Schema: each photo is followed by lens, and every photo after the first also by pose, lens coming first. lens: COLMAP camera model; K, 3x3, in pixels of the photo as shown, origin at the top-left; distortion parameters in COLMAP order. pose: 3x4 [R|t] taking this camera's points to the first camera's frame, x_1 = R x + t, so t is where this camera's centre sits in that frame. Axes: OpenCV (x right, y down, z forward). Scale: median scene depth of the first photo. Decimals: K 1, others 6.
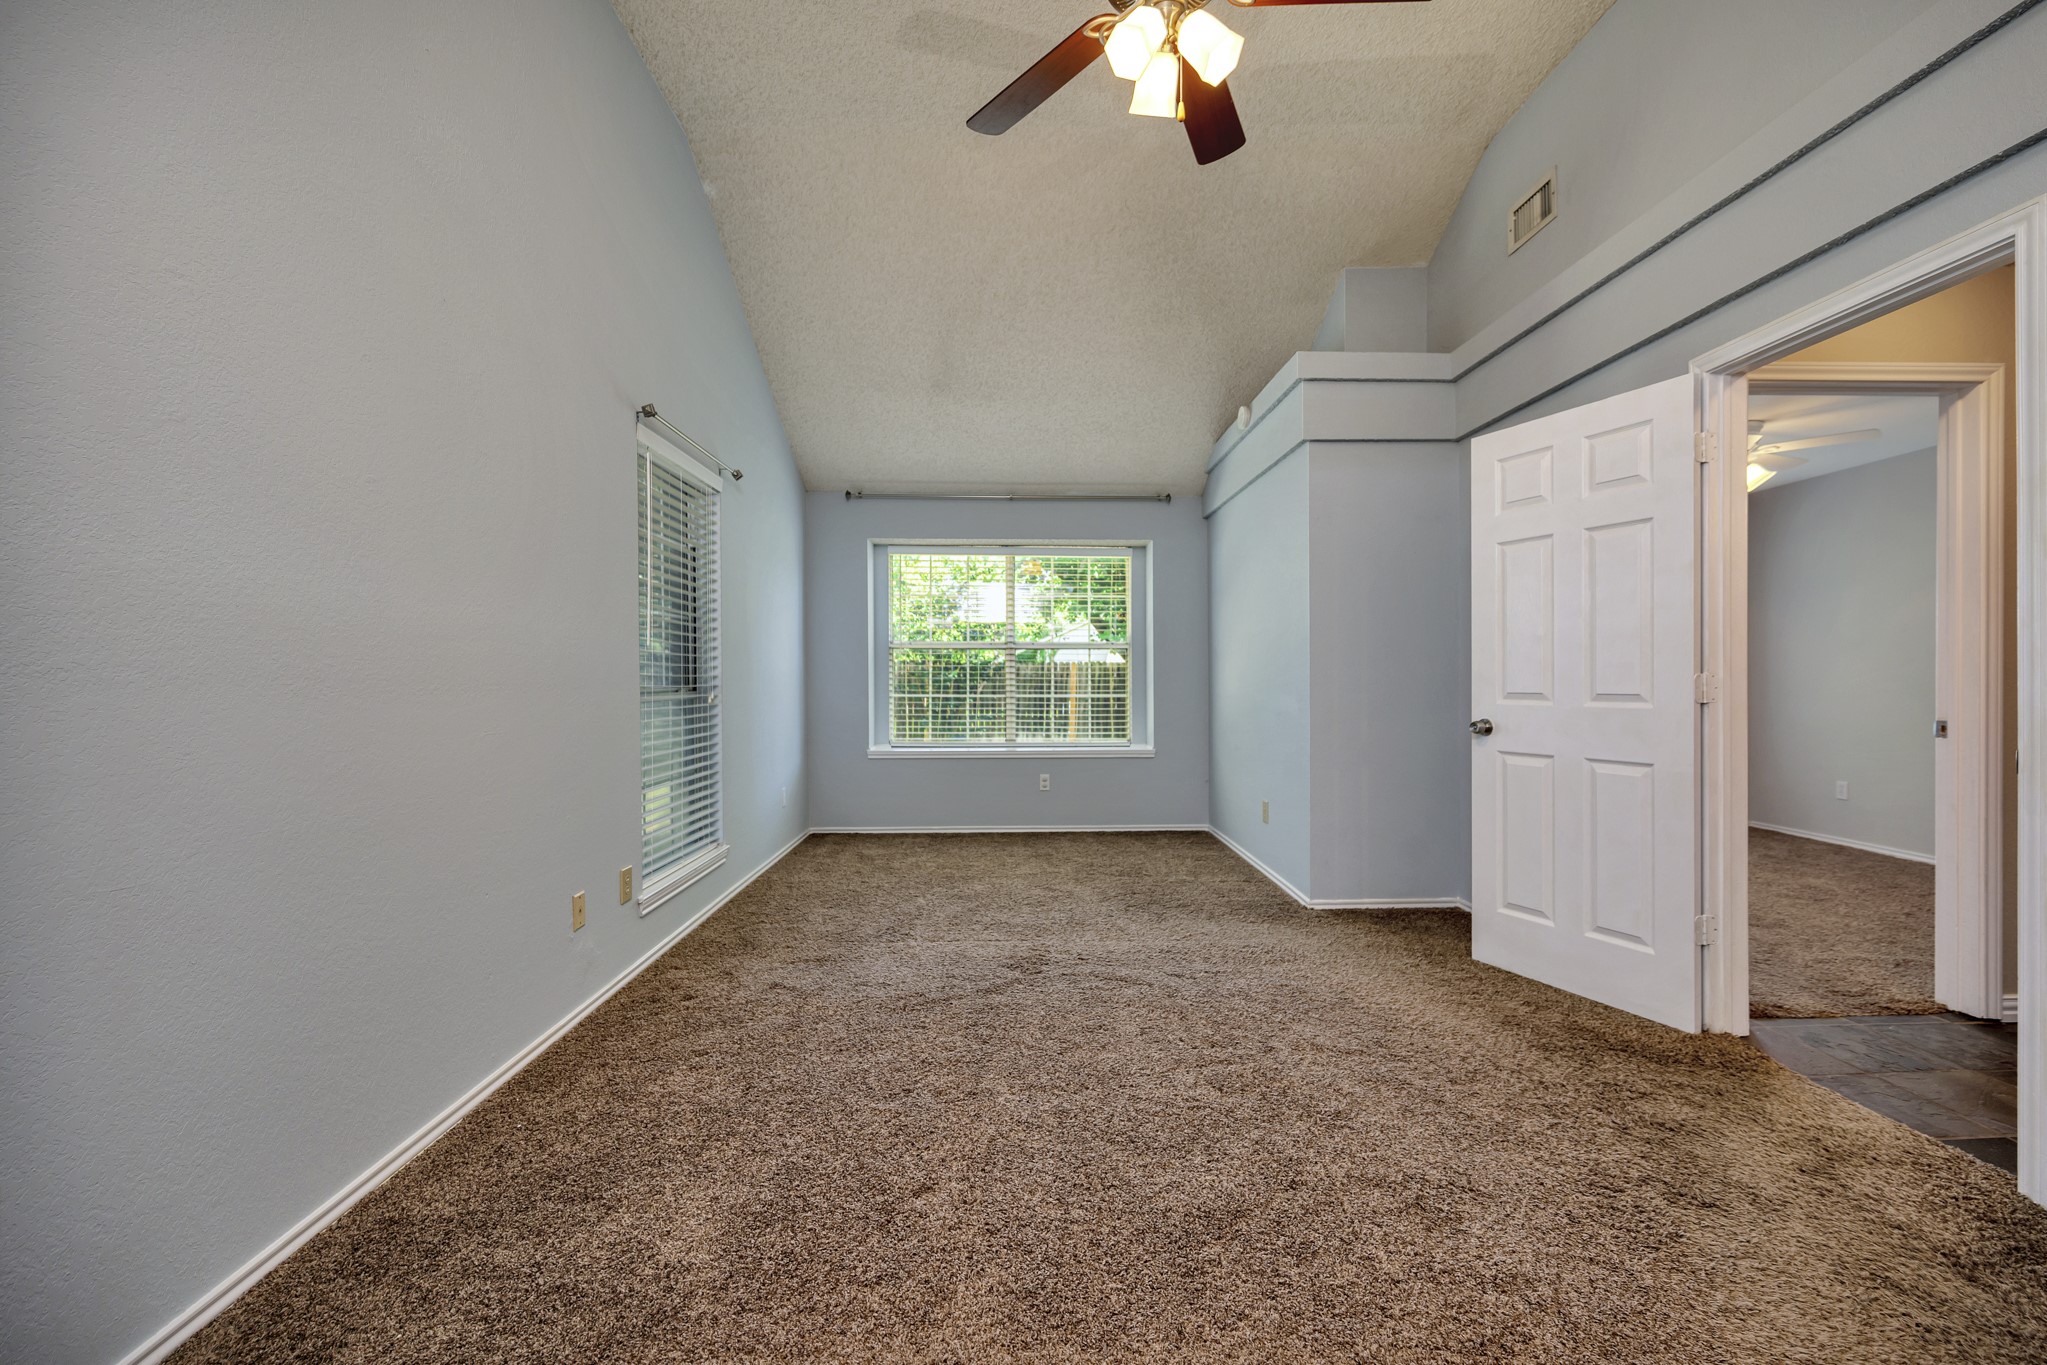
lens RADIAL K [[807.2, 0, 1034.8], [0, 807.2, 678.2], [0, 0, 1]] dist [-0.001966, 0.001281]
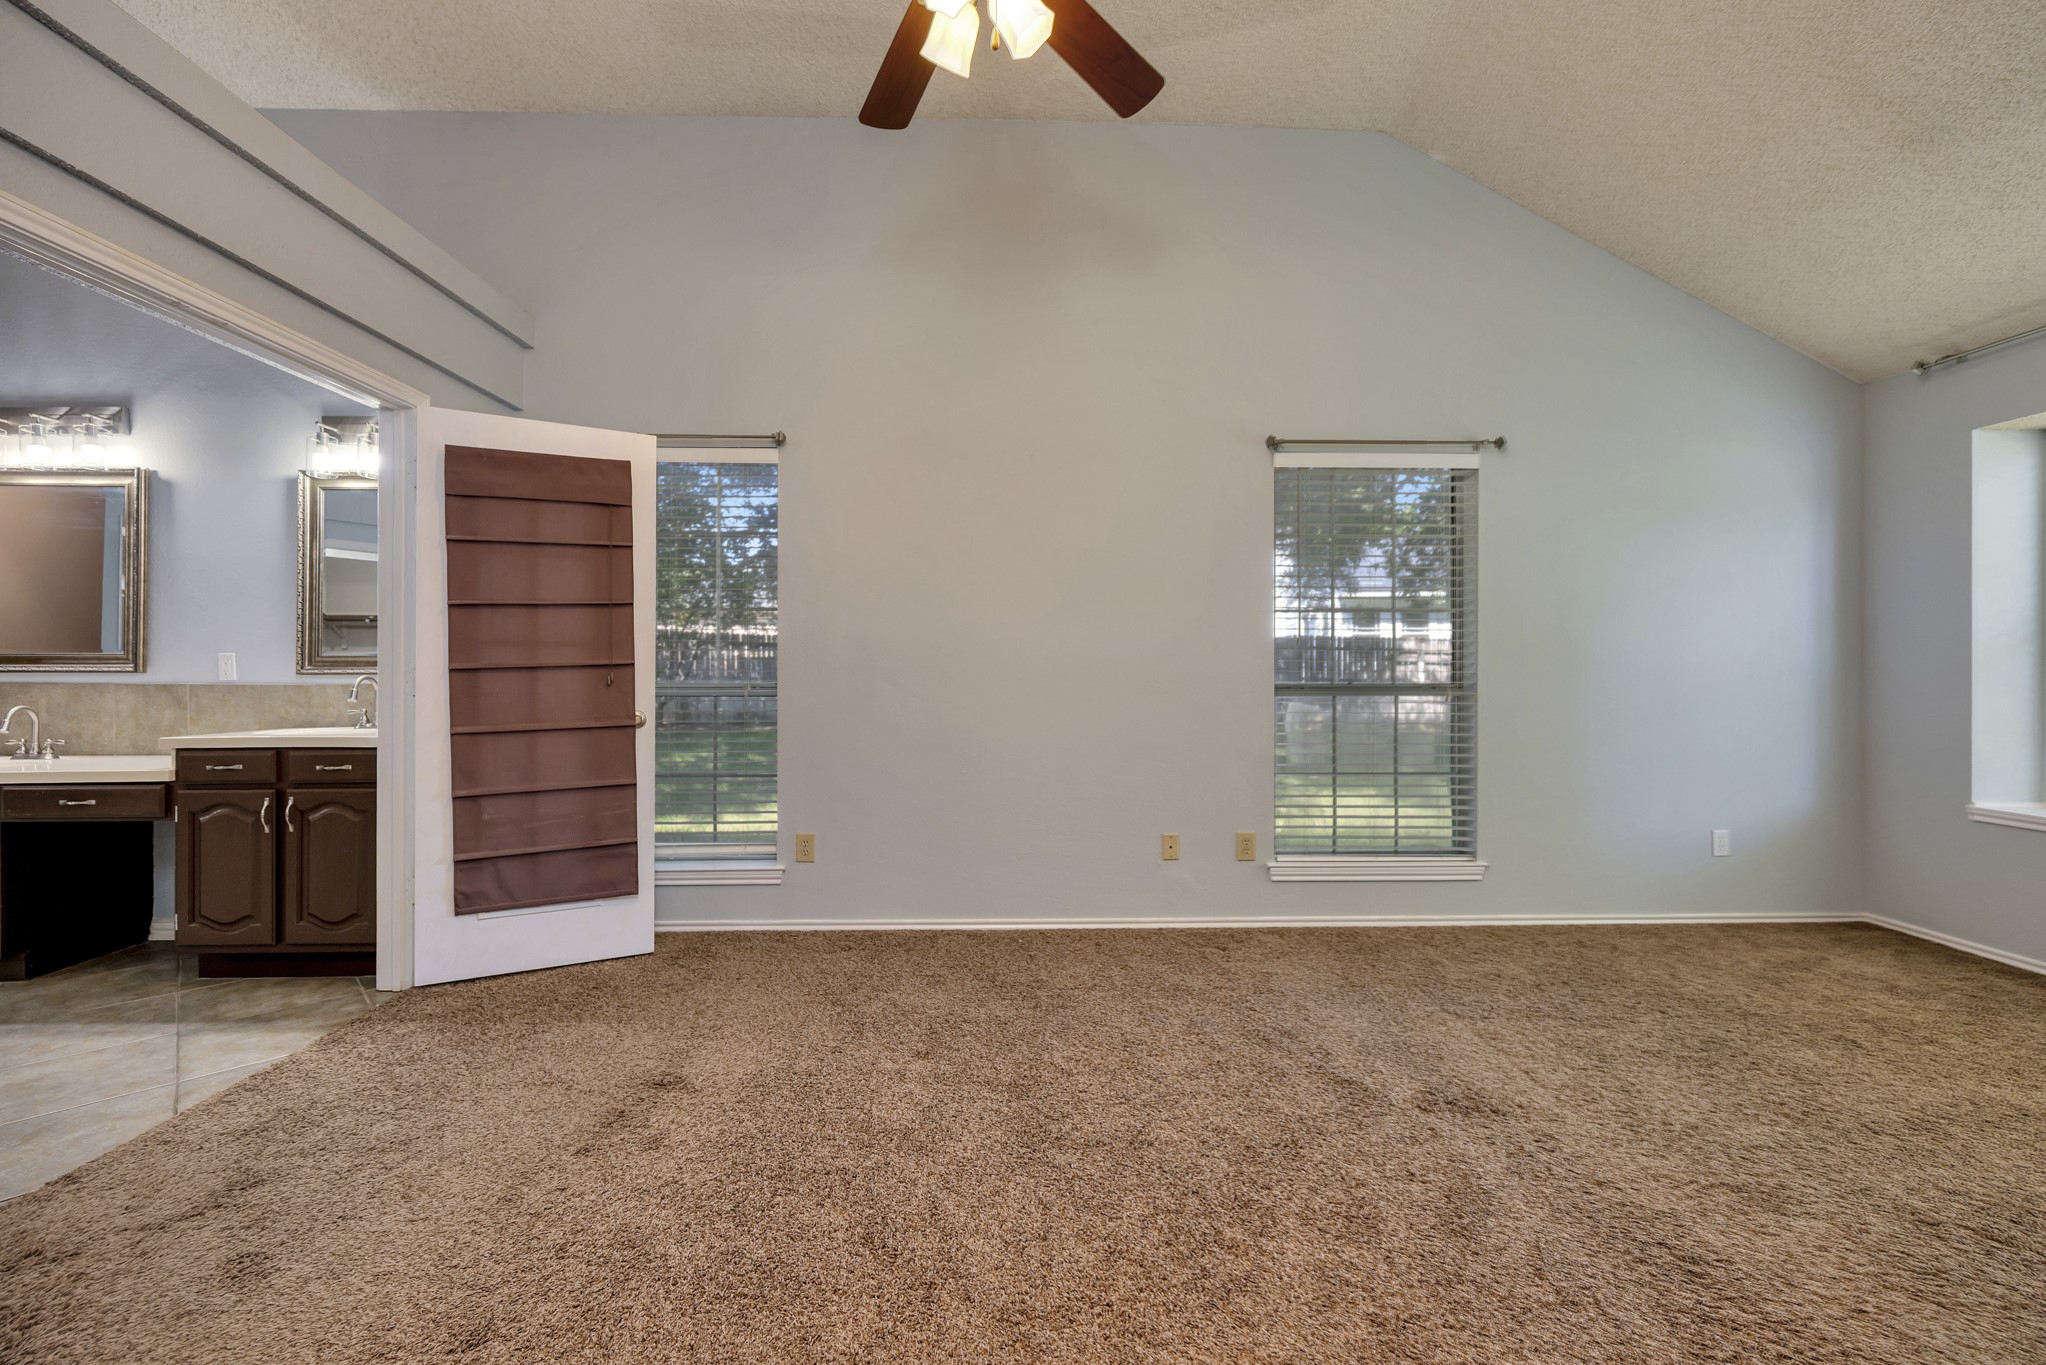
lens RADIAL K [[806.8, 0, 1031.2], [0, 806.8, 672.3], [0, 0, 1]] dist [-0.001966, 0.001281]
pose [[0.012220, 0.004016, -0.999917, 0.507345], [-0.004273, 0.999983, 0.003964, -0.004761], [0.999916, 0.004224, 0.012237, 0.490901]]
